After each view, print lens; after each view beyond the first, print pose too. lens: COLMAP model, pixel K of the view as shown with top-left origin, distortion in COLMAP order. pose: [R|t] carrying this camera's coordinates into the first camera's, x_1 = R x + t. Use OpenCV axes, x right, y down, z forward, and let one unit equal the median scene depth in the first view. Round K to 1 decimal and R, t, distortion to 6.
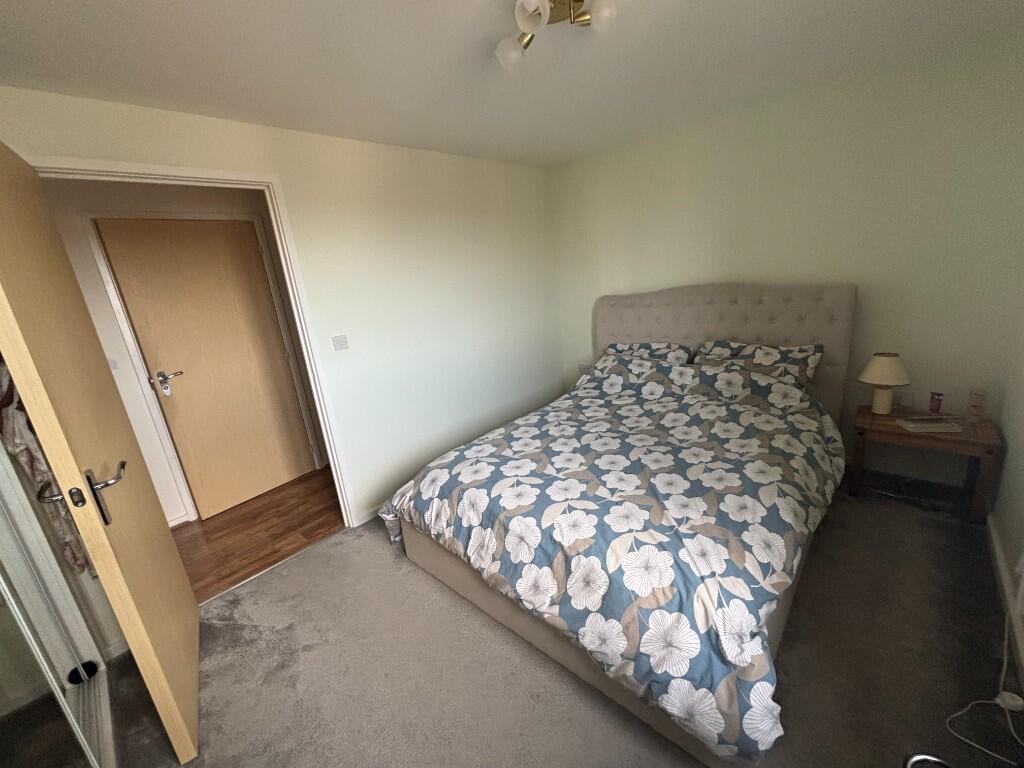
lens RADIAL K [[410.6, 0, 516.1], [0, 410.6, 382.5], [0, 0, 1]] dist [0.004008, 0.000243]
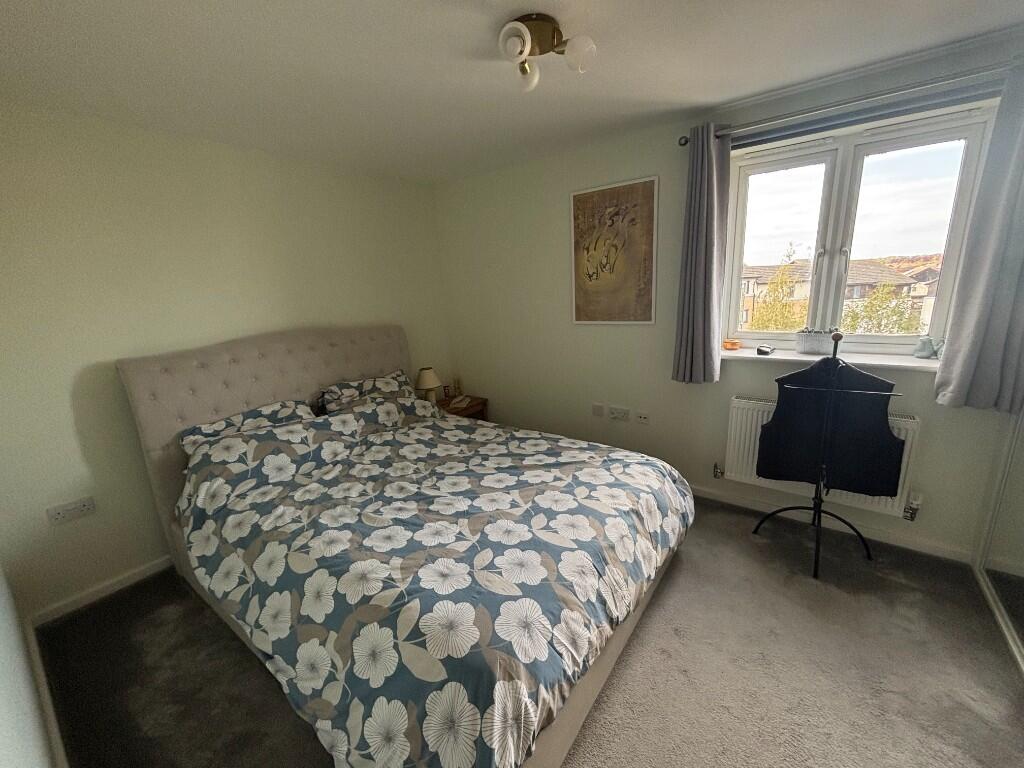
lens RADIAL K [[410.6, 0, 515.5], [0, 410.6, 383.9], [0, 0, 1]] dist [0.004008, 0.000243]
pose [[-0.116005, -0.104982, 0.987685, -0.608671], [0.329953, 0.933854, 0.138014, -0.119173], [-0.936843, 0.341900, -0.073693, 0.843671]]
